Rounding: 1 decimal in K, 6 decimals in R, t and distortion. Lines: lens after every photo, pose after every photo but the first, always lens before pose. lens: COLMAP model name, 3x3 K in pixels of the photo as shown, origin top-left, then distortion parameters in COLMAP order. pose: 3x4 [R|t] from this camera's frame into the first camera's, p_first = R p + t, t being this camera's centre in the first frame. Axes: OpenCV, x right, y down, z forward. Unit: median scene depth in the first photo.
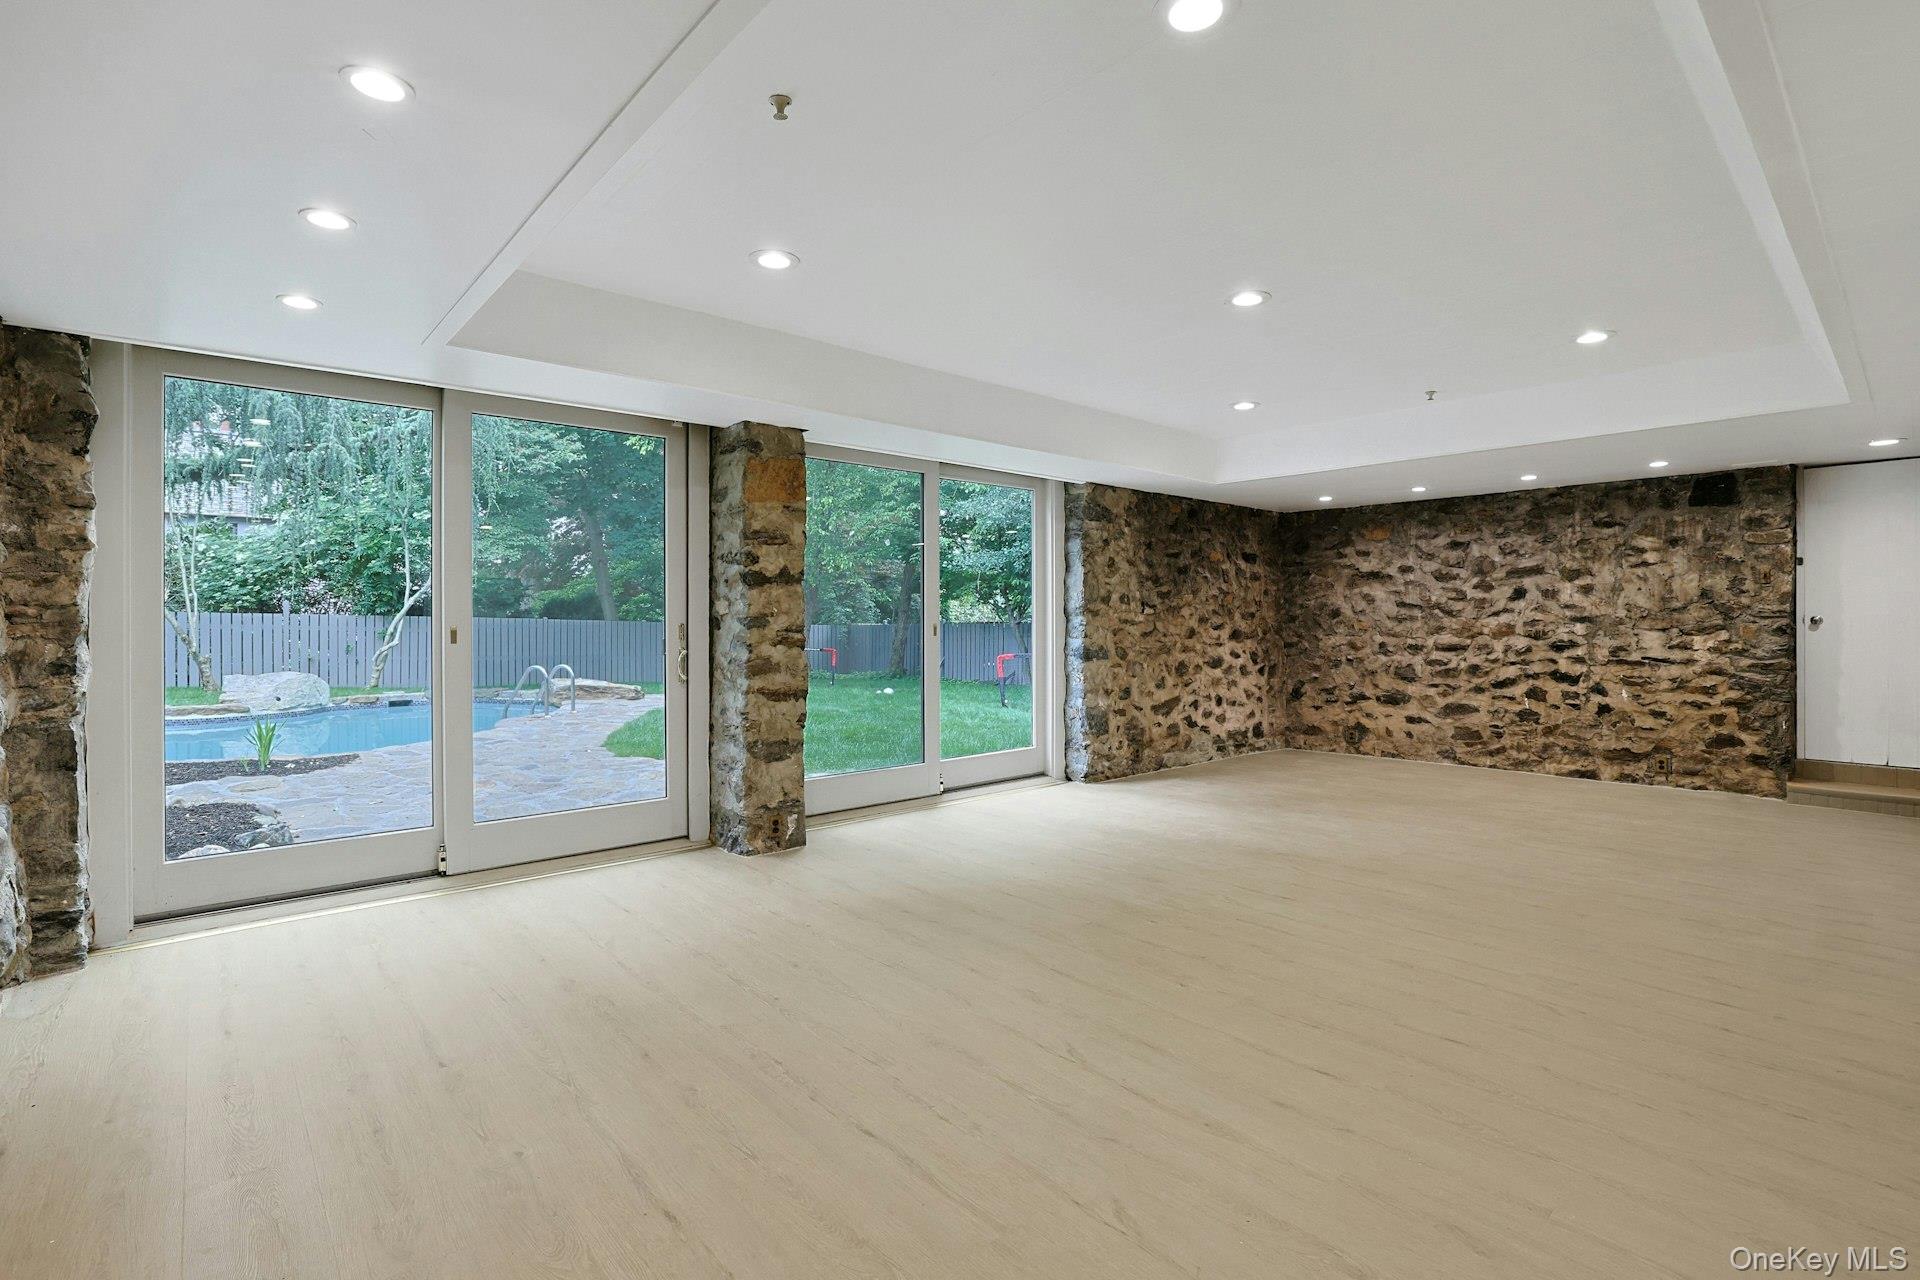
lens RADIAL K [[922.9, 0, 960.4], [0, 922.9, 632.5], [0, 0, 1]] dist [-0.003681, -0.000633]
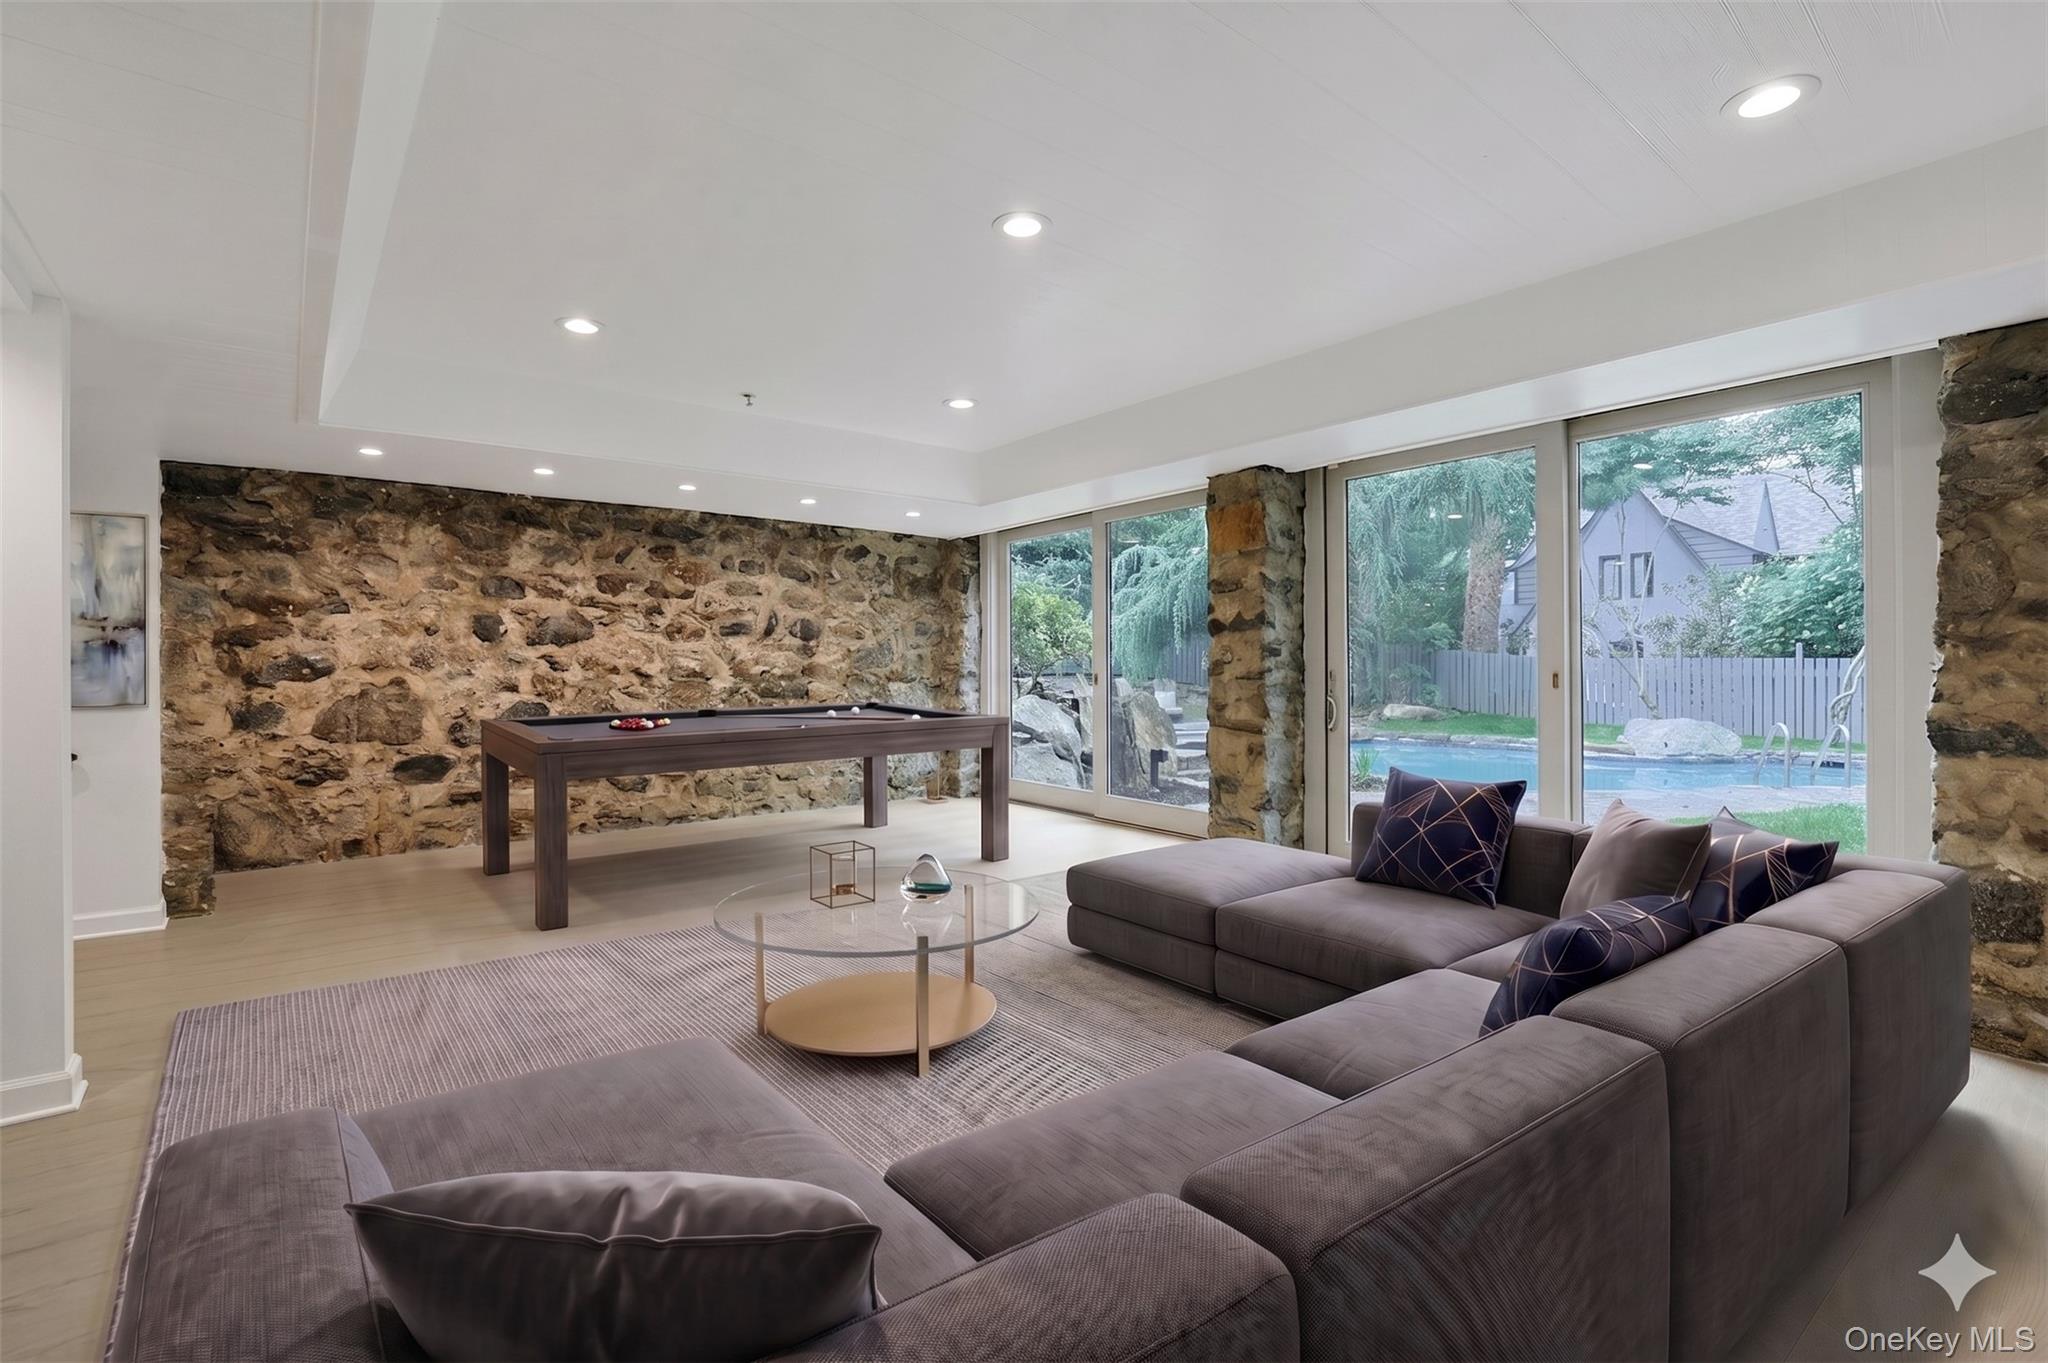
lens RADIAL K [[984.4, 0, 1023.2], [0, 984.4, 676.4], [0, 0, 1]] dist [-0.003681, -0.000633]
pose [[-0.059235, 0.004461, -0.998234, 0.610078], [-0.005631, 0.999973, 0.004803, -0.005823], [0.998228, 0.005906, -0.059208, 0.593952]]
